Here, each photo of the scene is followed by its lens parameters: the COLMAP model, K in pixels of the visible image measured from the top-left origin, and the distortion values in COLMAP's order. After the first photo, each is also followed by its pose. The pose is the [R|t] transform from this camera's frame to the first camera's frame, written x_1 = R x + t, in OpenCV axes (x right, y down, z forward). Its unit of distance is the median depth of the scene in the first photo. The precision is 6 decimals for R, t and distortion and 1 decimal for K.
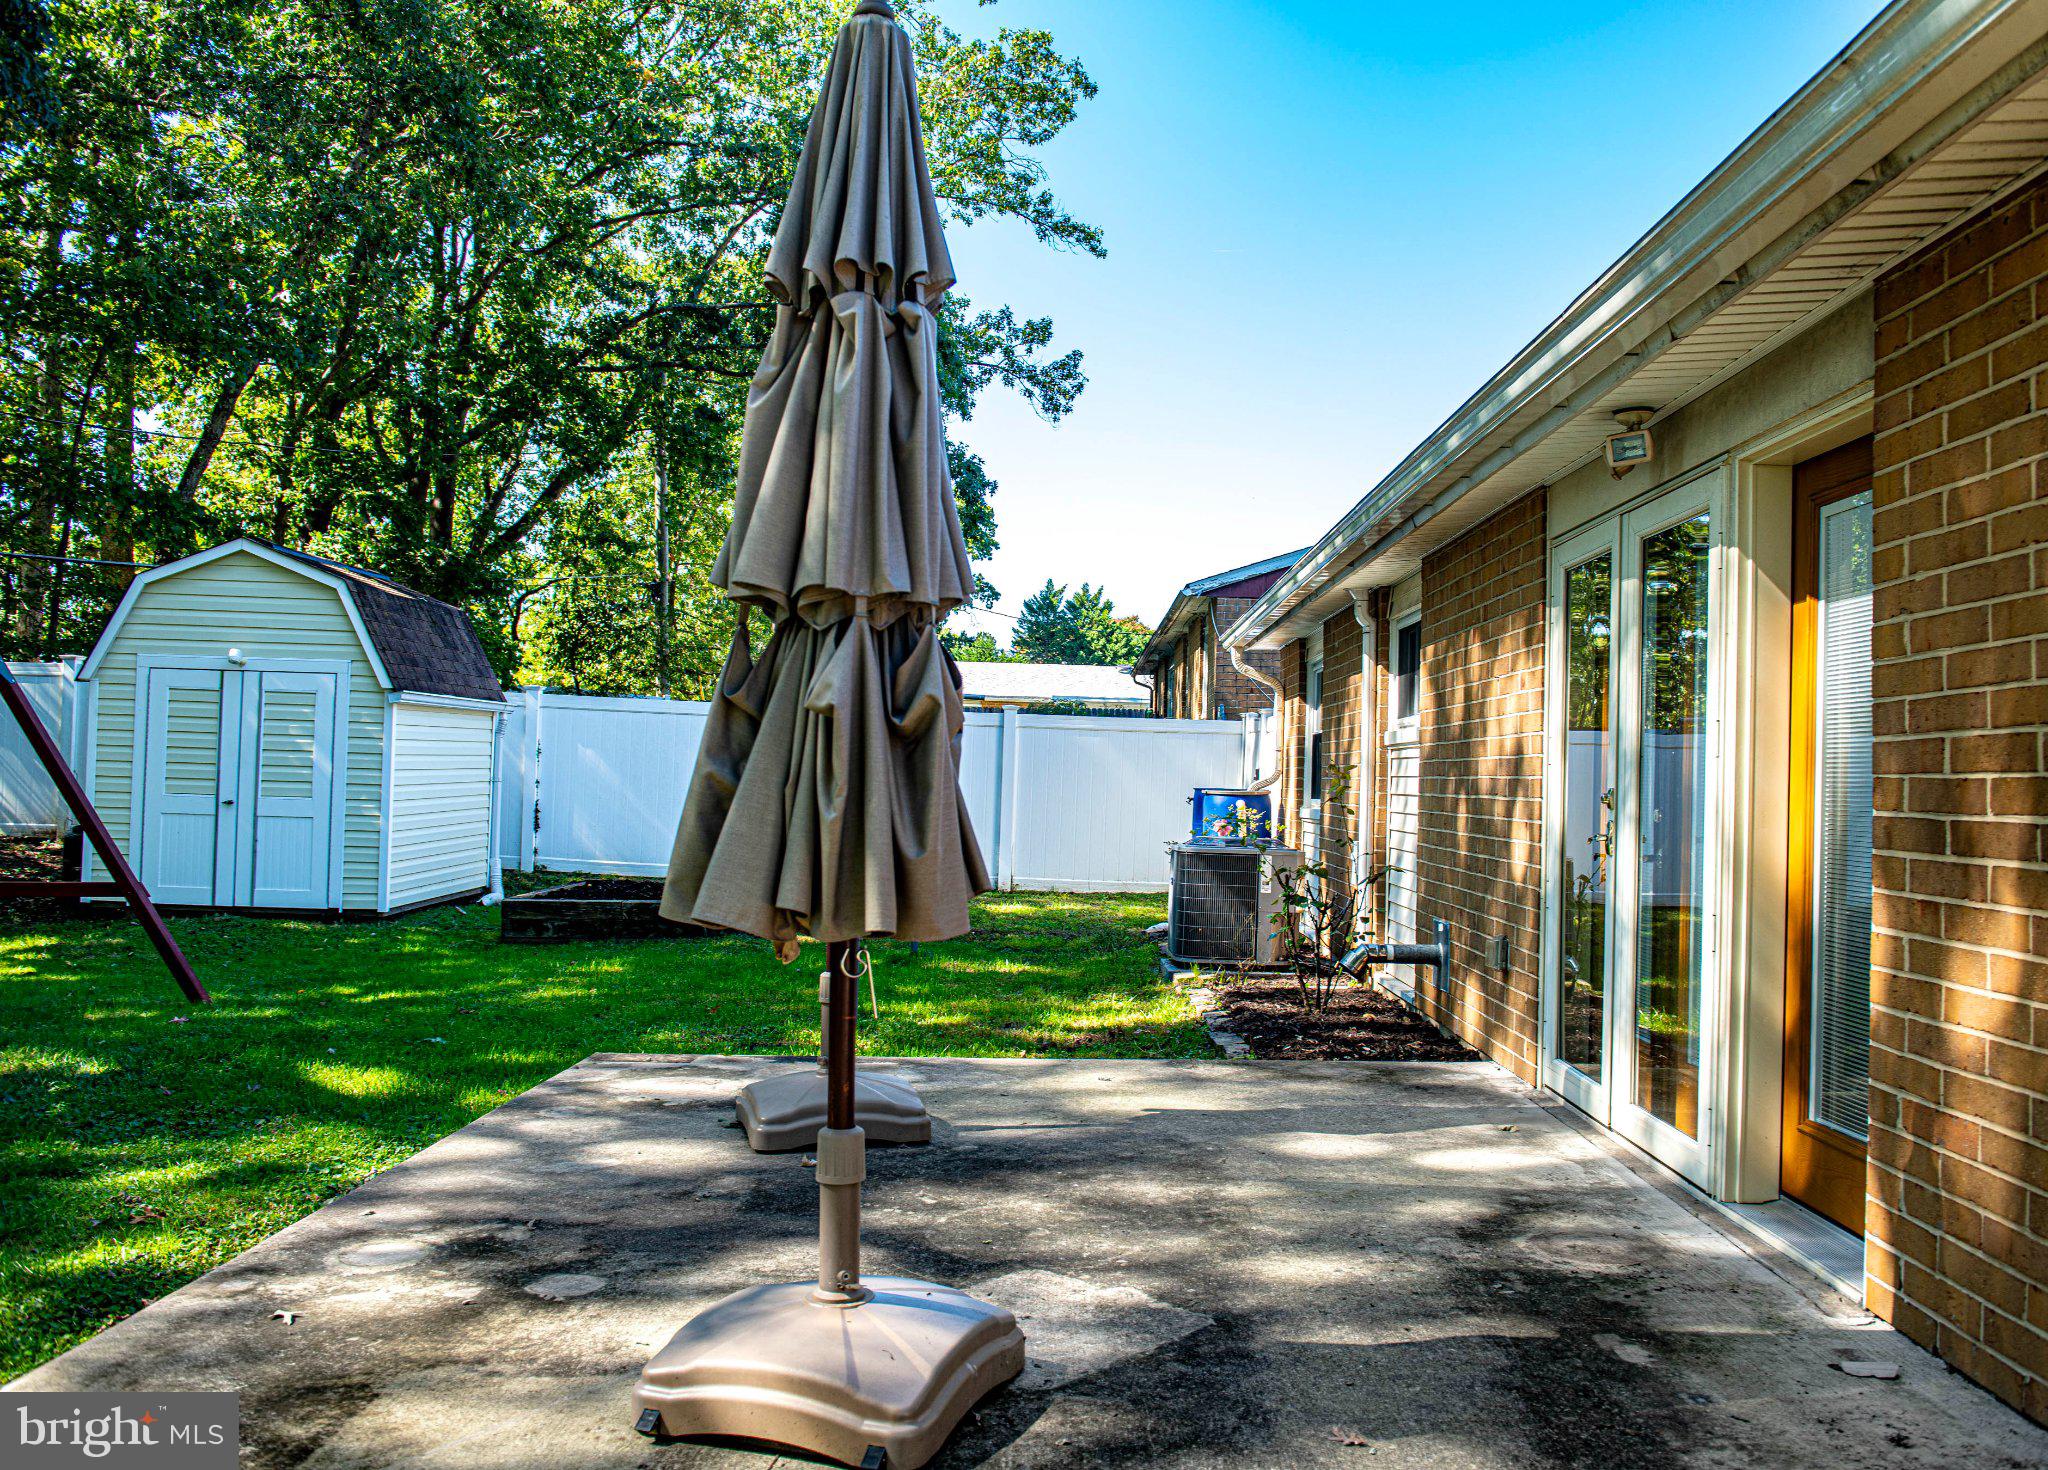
lens RADIAL K [[1604.4, 0, 1024.0], [0, 1604.4, 735.0], [0, 0, 1]] dist [-0.020238, -0.015793]
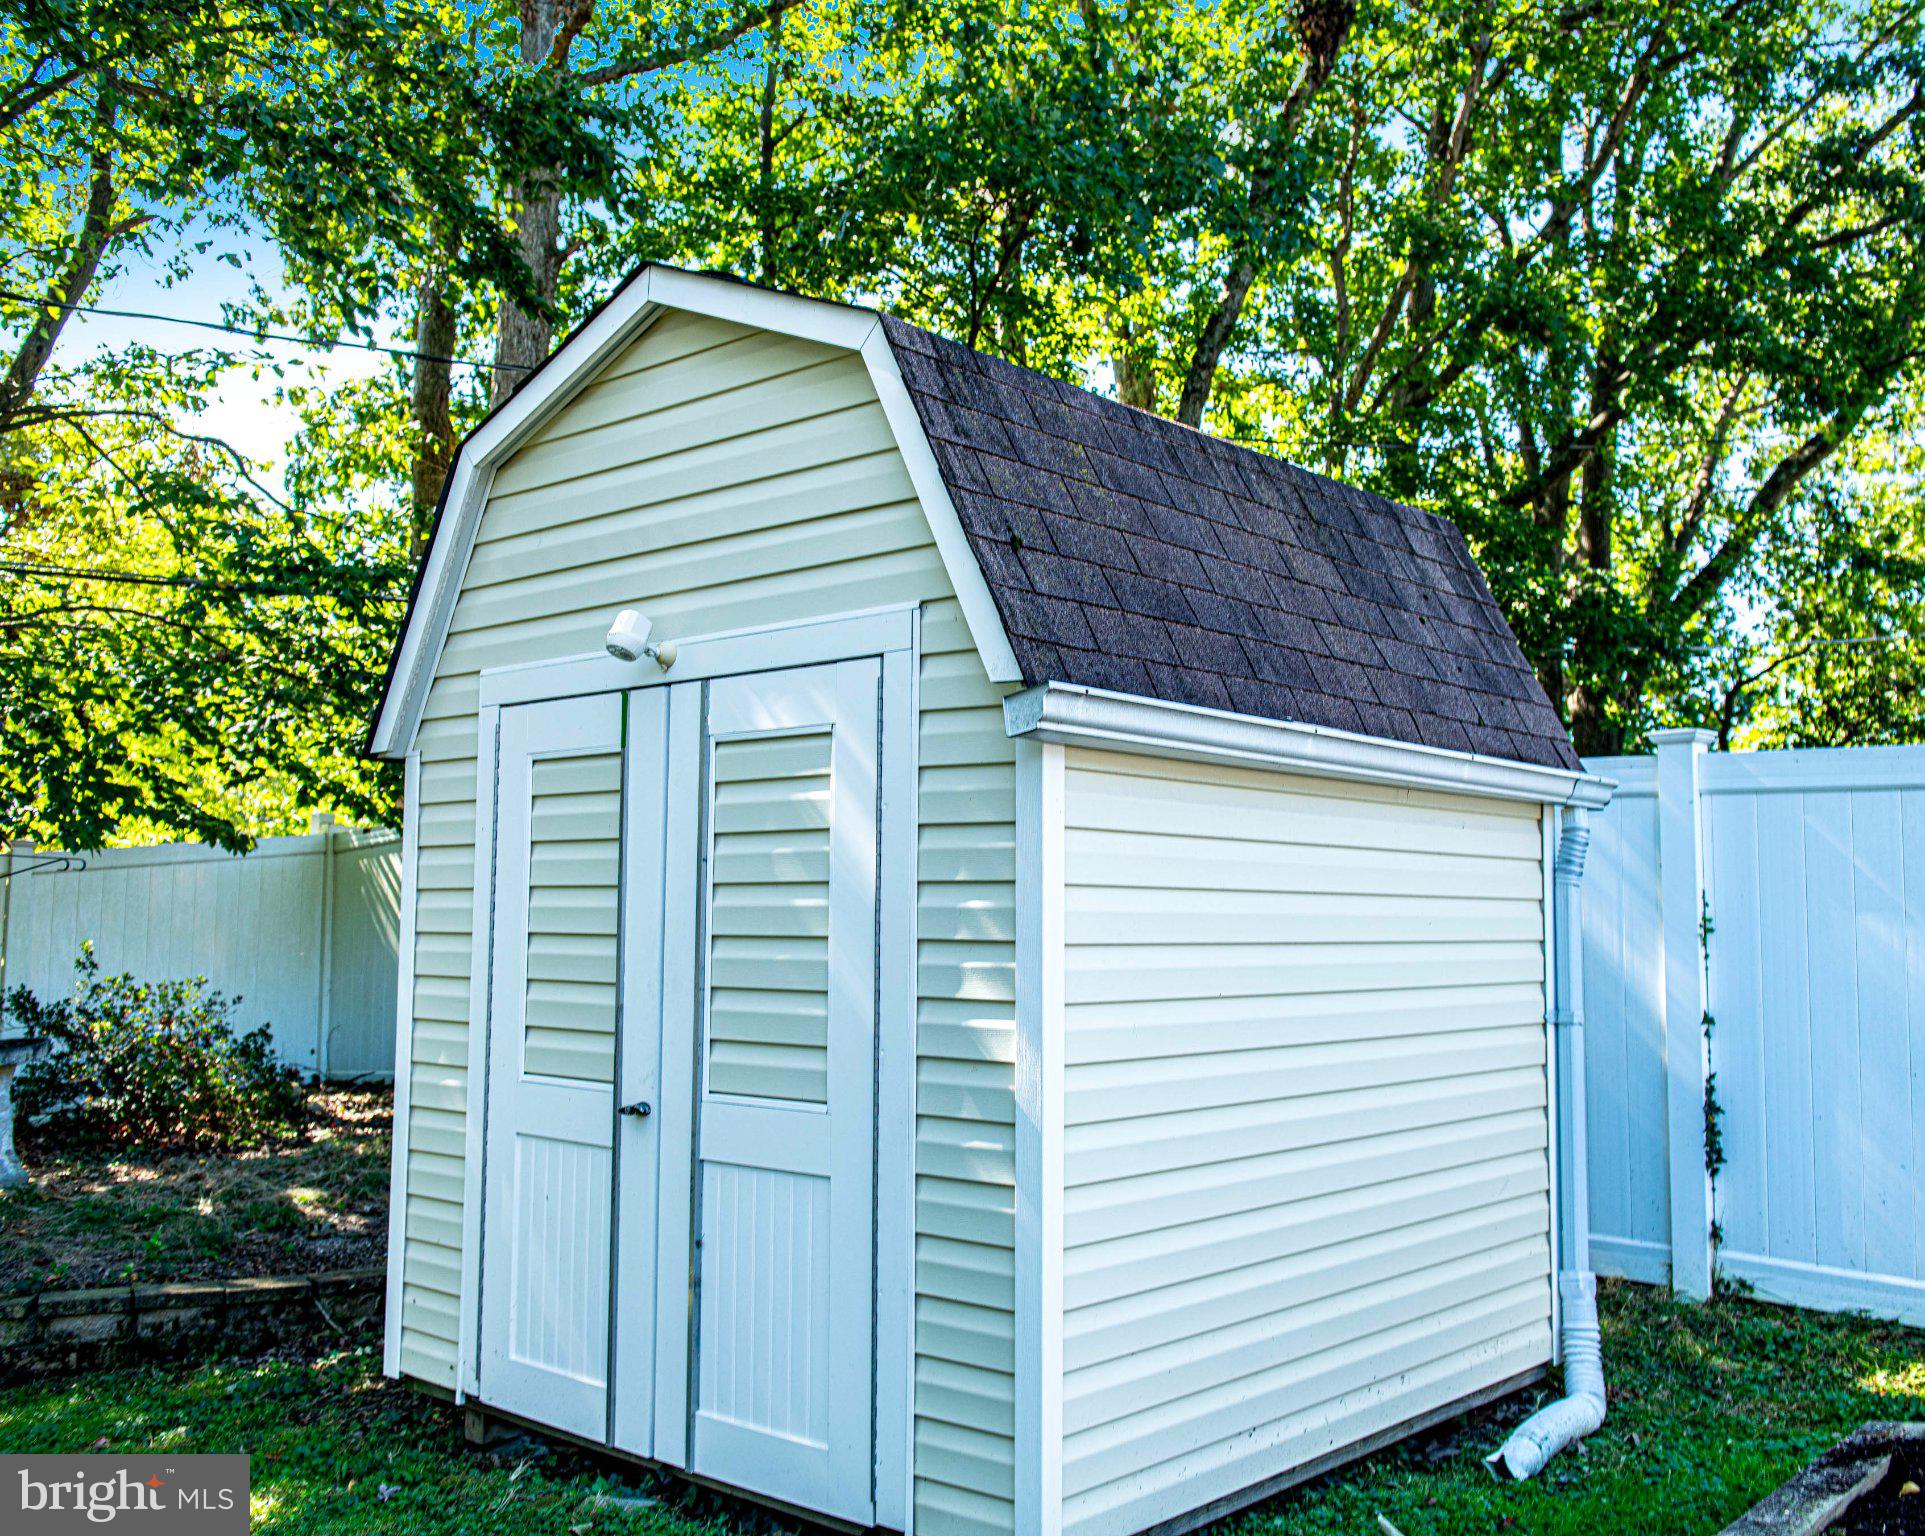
lens RADIAL K [[1908.5, 0, 962.5], [0, 1908.5, 768.0], [0, 0, 1]] dist [-0.003224, -0.000430]
pose [[0.761702, -0.076836, -0.643355, -0.138616], [0.025756, 0.995750, -0.088428, 0.007131], [0.647415, 0.050786, 0.760444, 0.505349]]
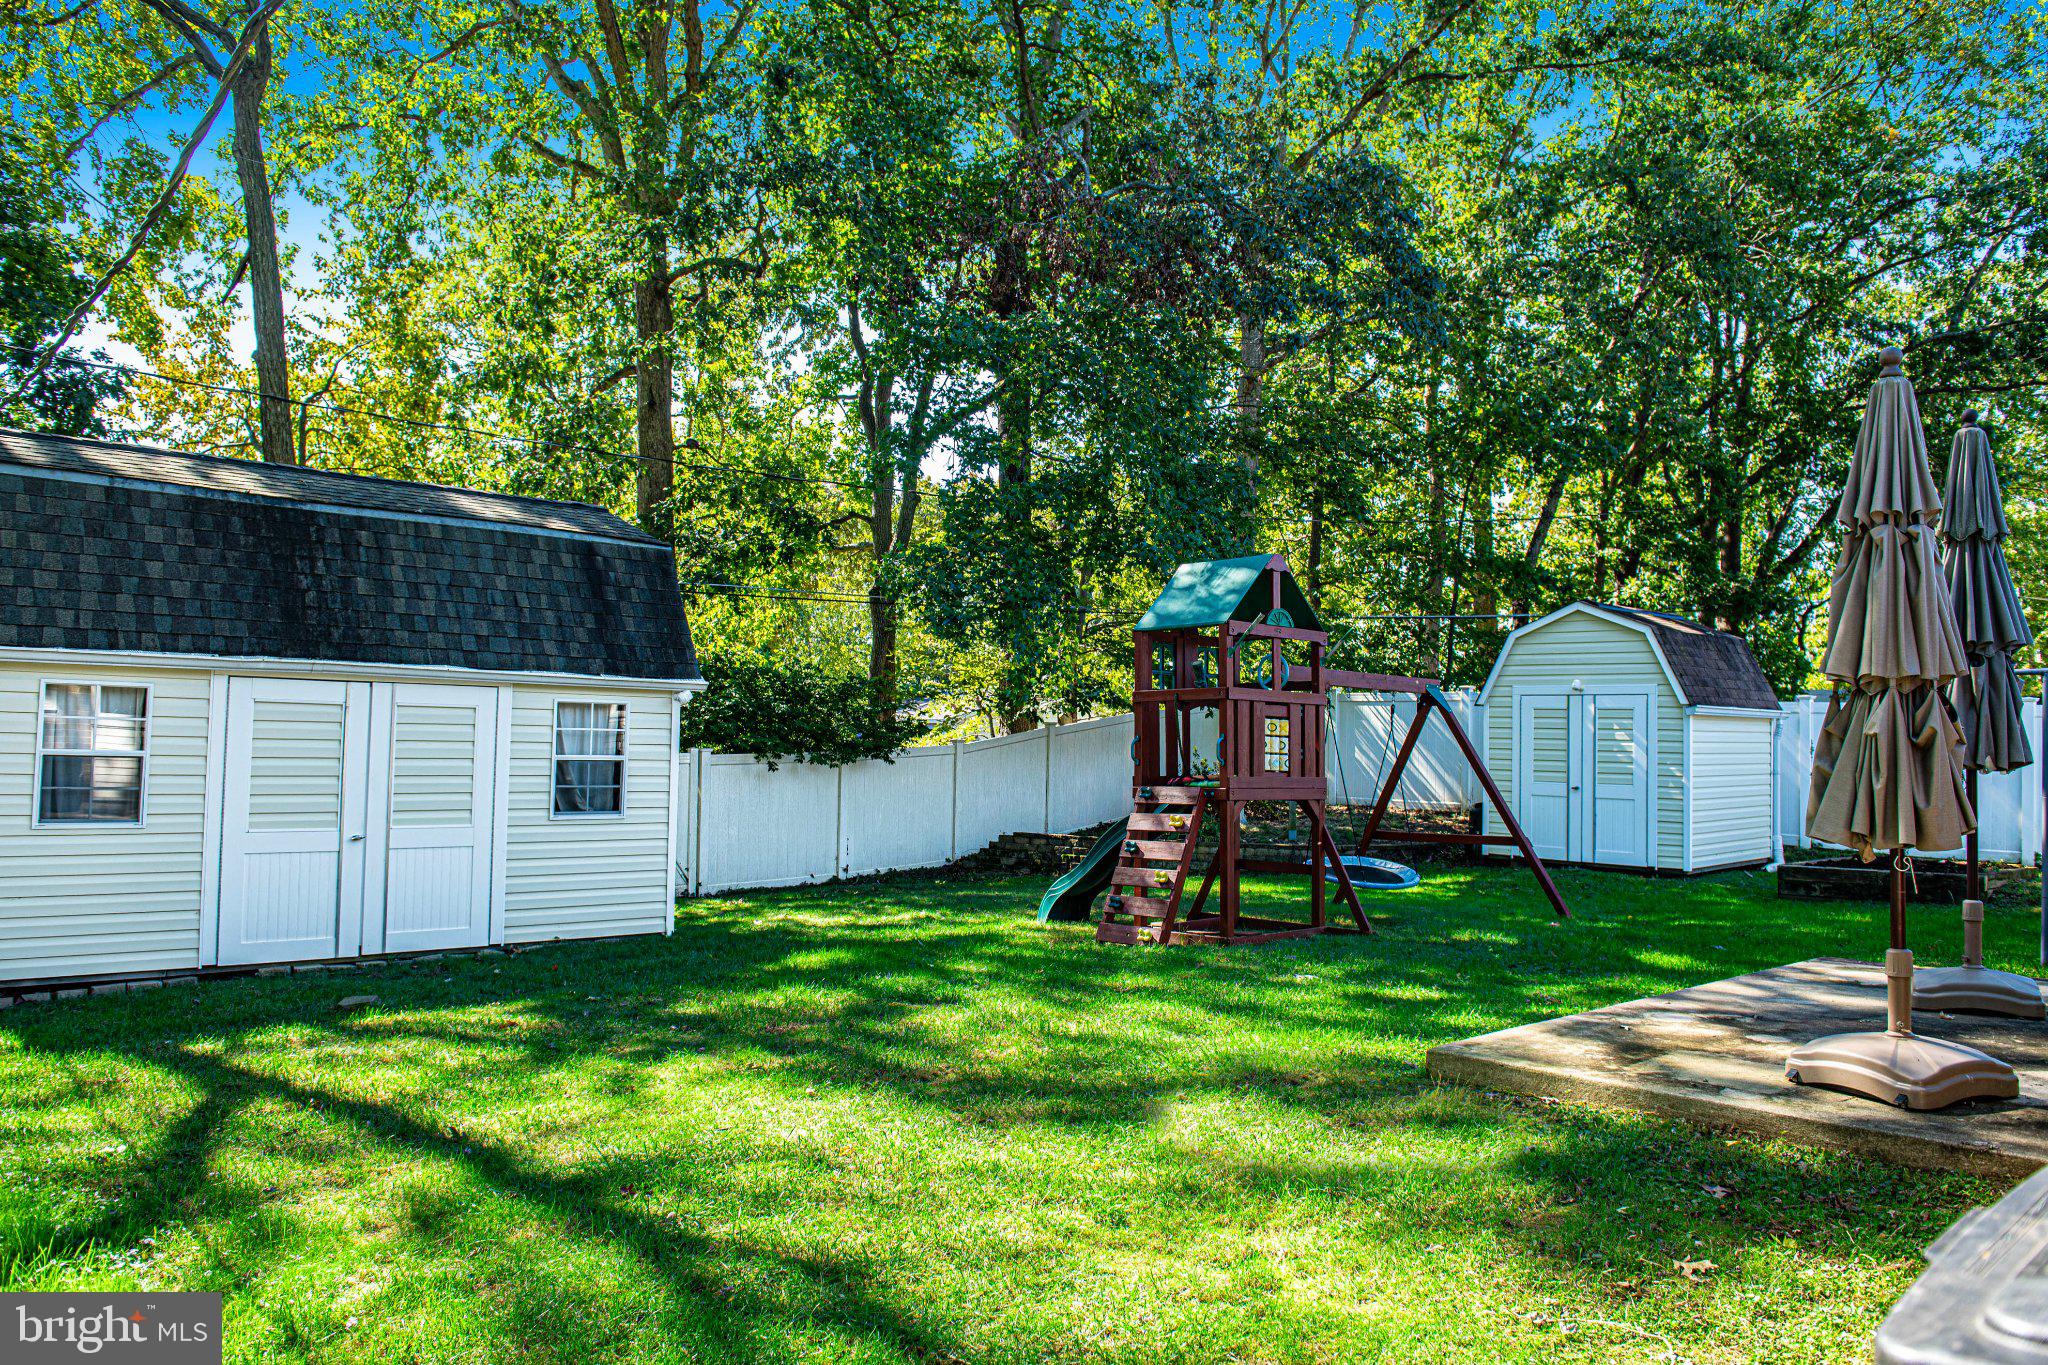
lens RADIAL K [[1441.7, 0, 1025.7], [0, 1441.7, 648.7], [0, 0, 1]] dist [-0.072478, 0.003444]
pose [[0.680913, -0.056868, -0.730153, 0.065464], [0.012966, 0.997760, -0.065619, -0.003100], [0.732250, 0.035214, 0.680125, -0.146271]]
